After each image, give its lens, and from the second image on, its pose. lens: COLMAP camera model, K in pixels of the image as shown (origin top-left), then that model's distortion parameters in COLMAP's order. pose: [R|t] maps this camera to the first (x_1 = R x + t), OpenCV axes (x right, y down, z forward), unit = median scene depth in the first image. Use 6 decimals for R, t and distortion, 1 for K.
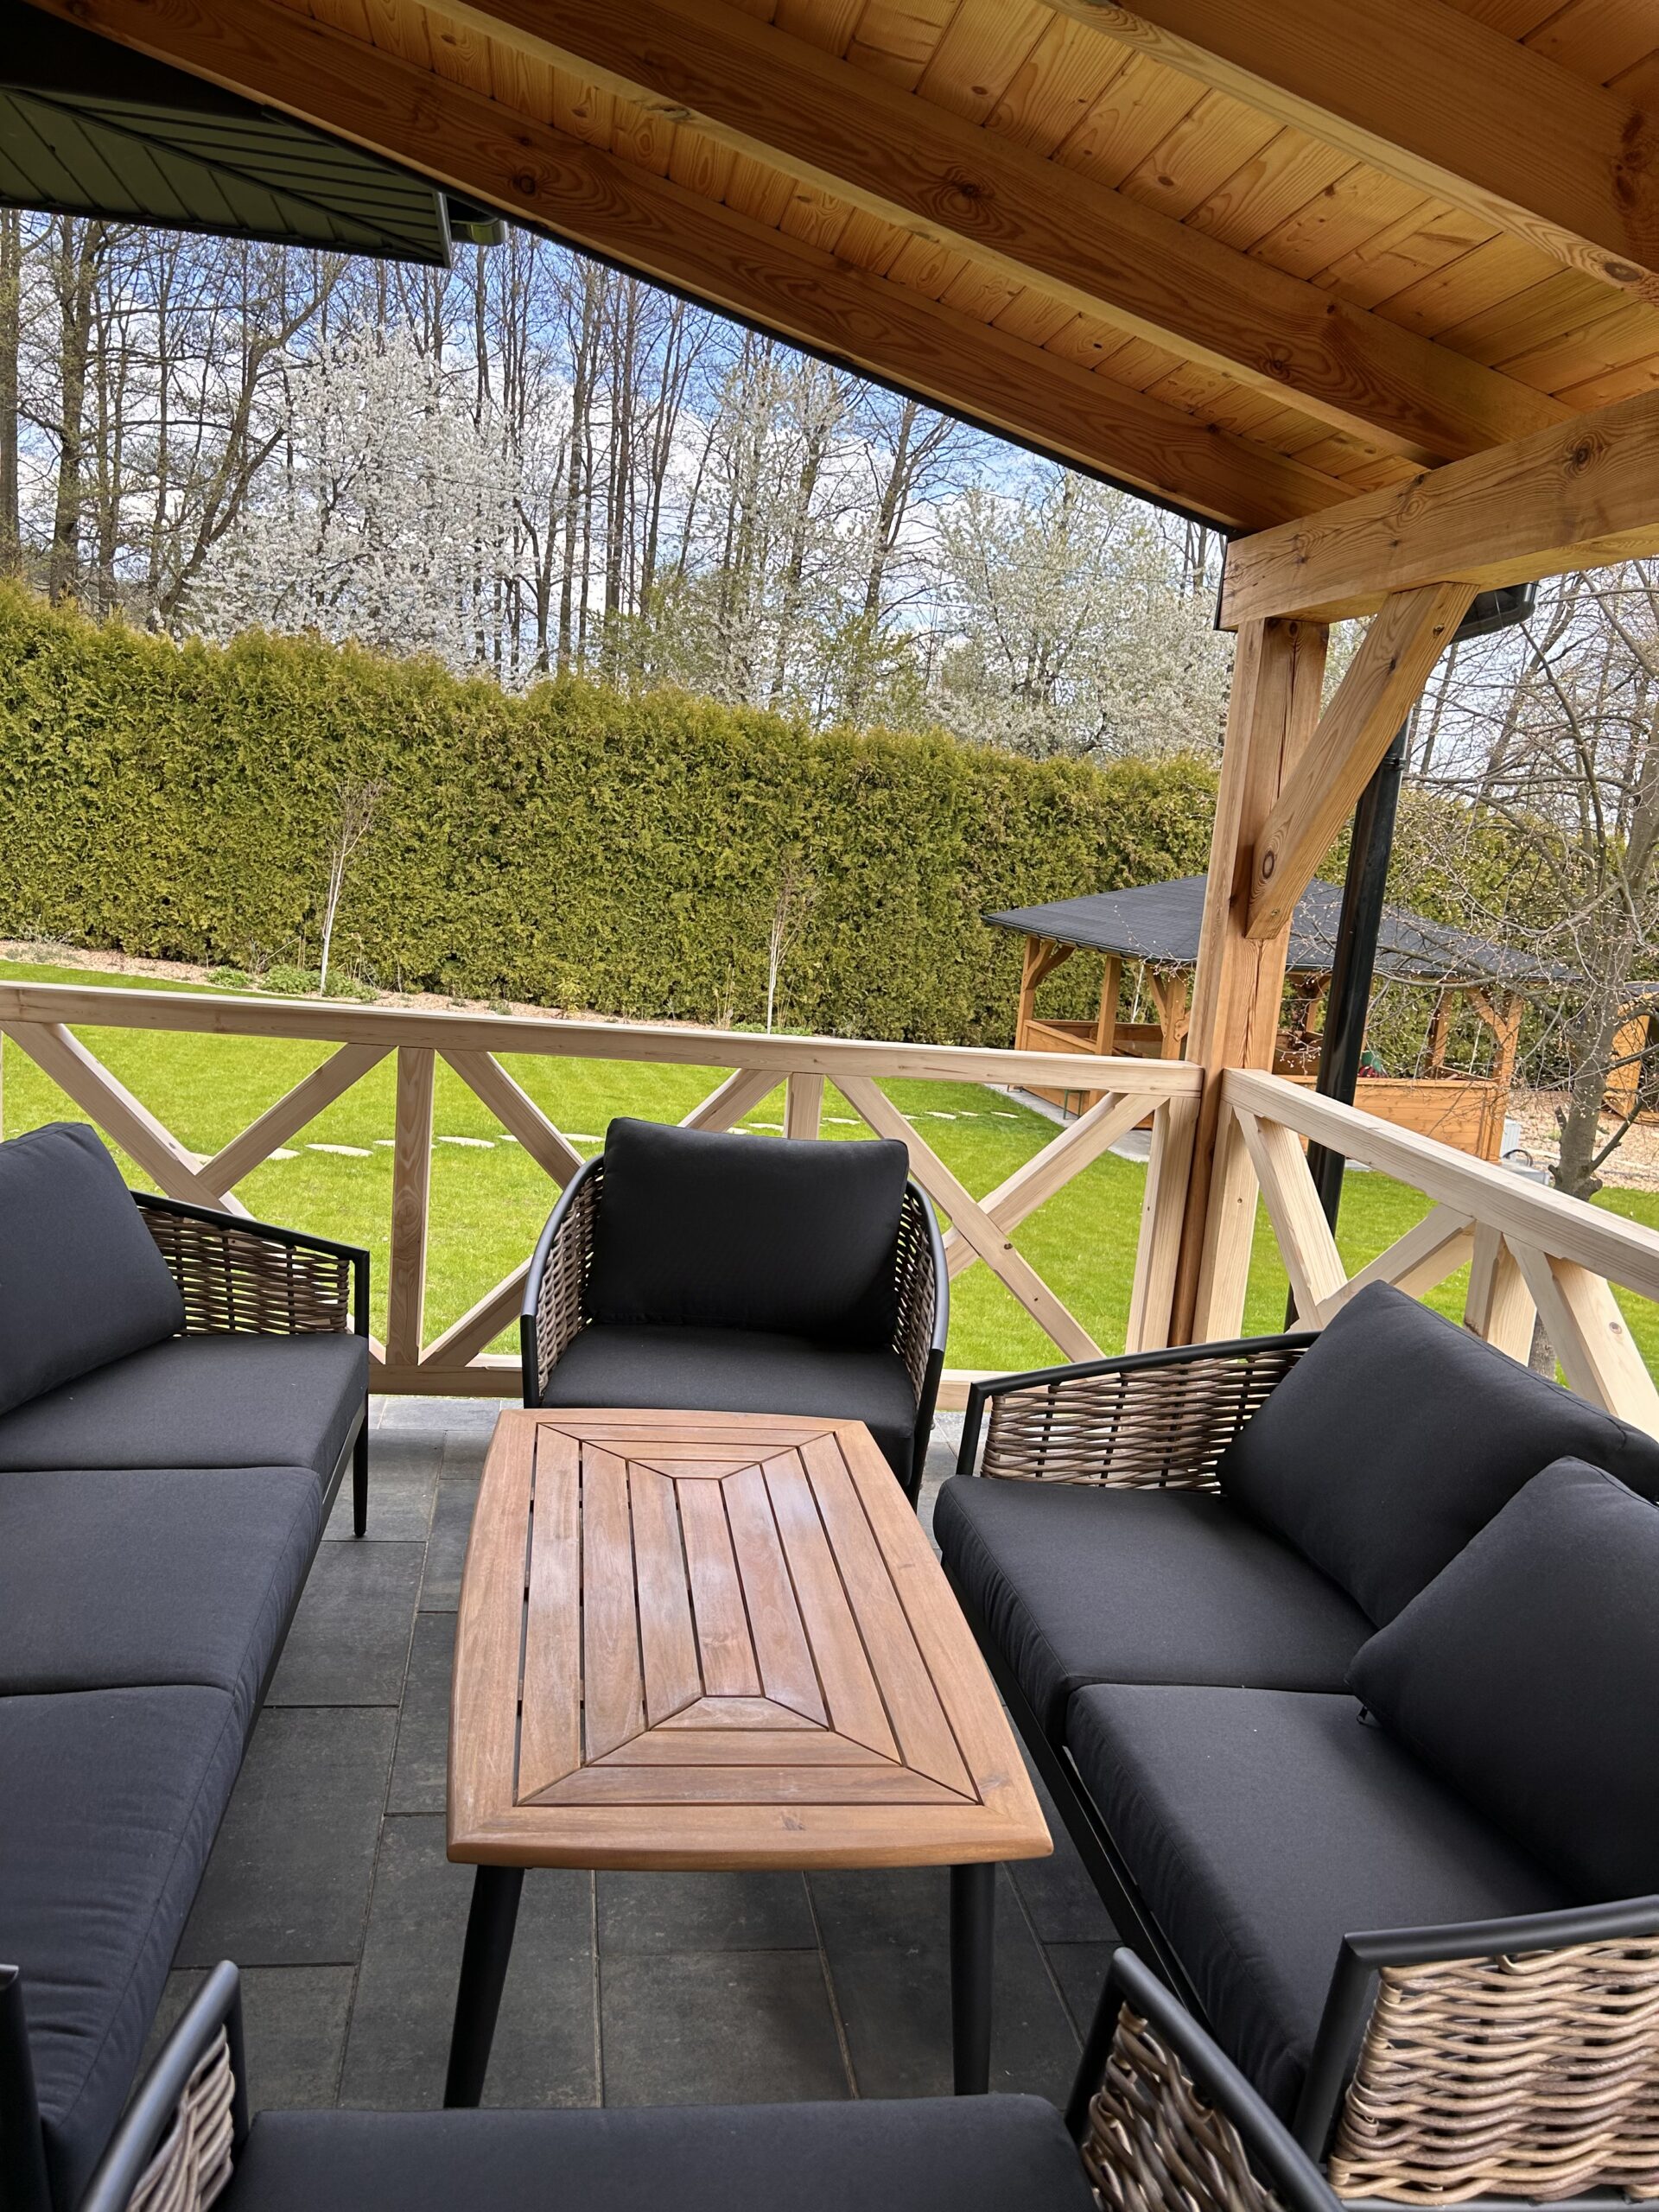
lens RADIAL K [[1663.9, 0, 815.5], [0, 1663.9, 1092.1], [0, 0, 1]] dist [-0.000727, -0.015853]
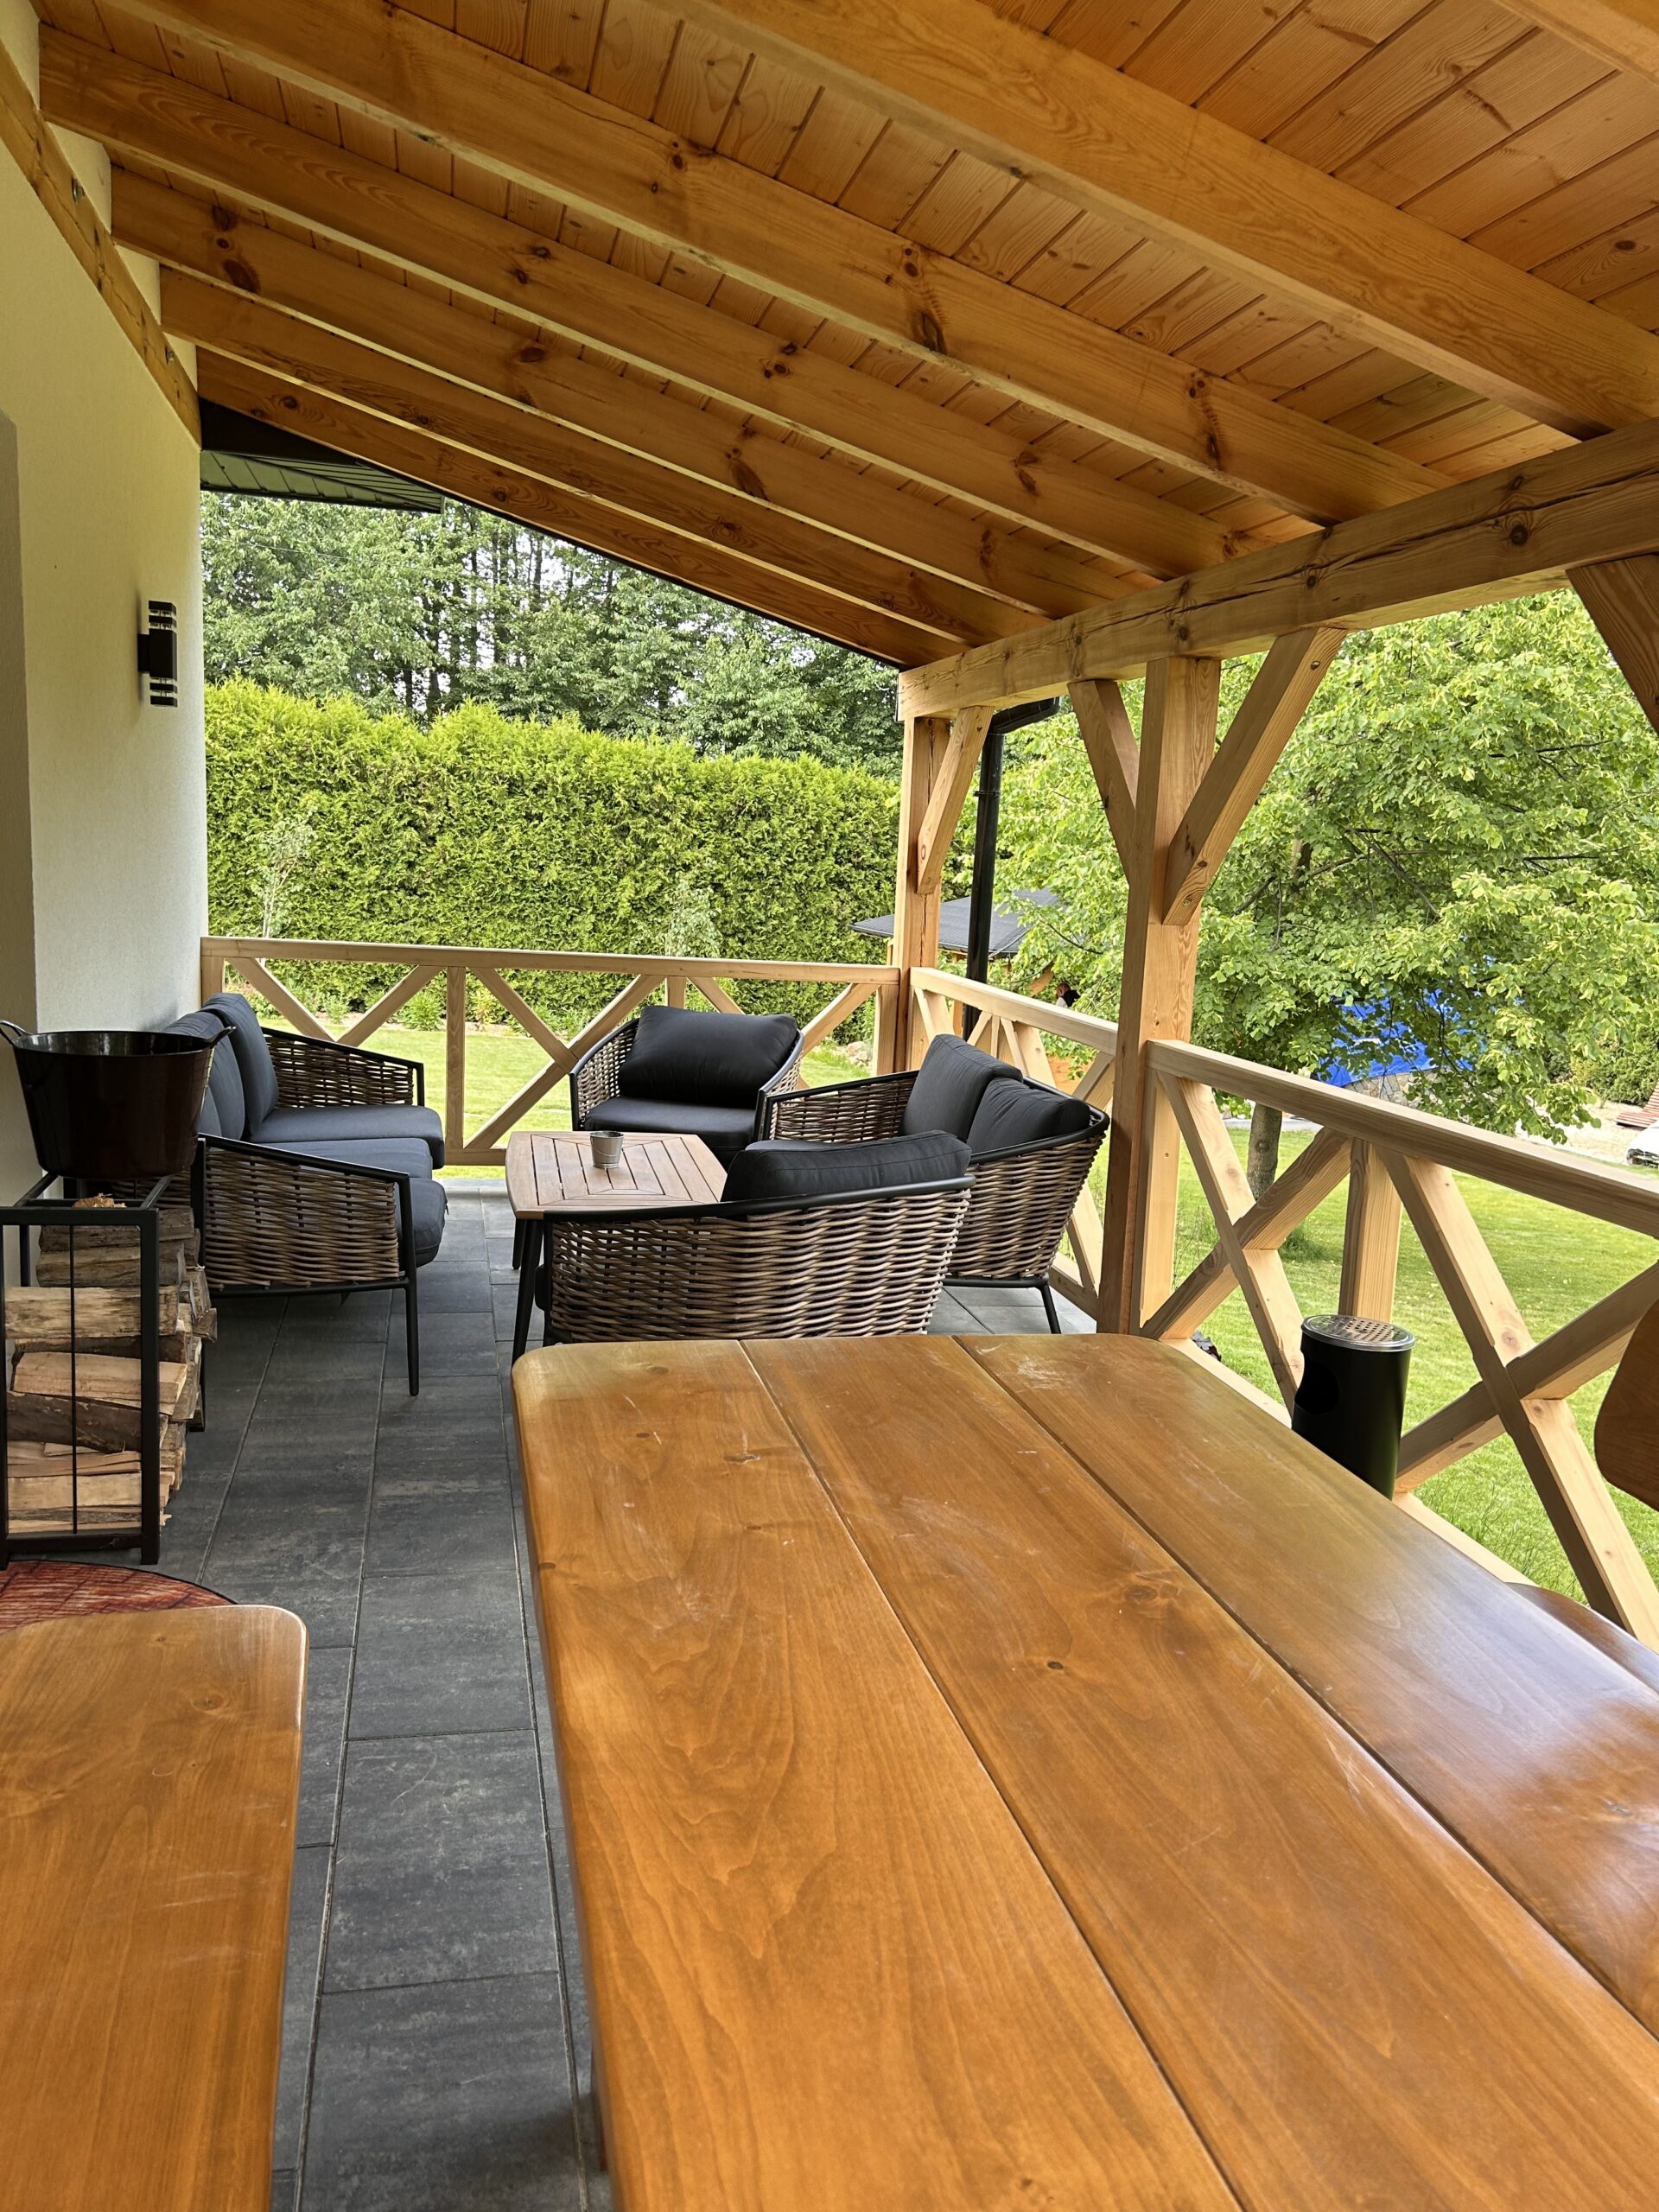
lens RADIAL K [[1663.9, 0, 838.0], [0, 1663.9, 1128.9], [0, 0, 1]] dist [-0.000727, -0.015853]
pose [[0.996590, -0.043596, 0.070054, 0.035741], [0.043298, 0.999046, 0.005777, 0.145437], [-0.070239, -0.002724, 0.997526, -0.779505]]
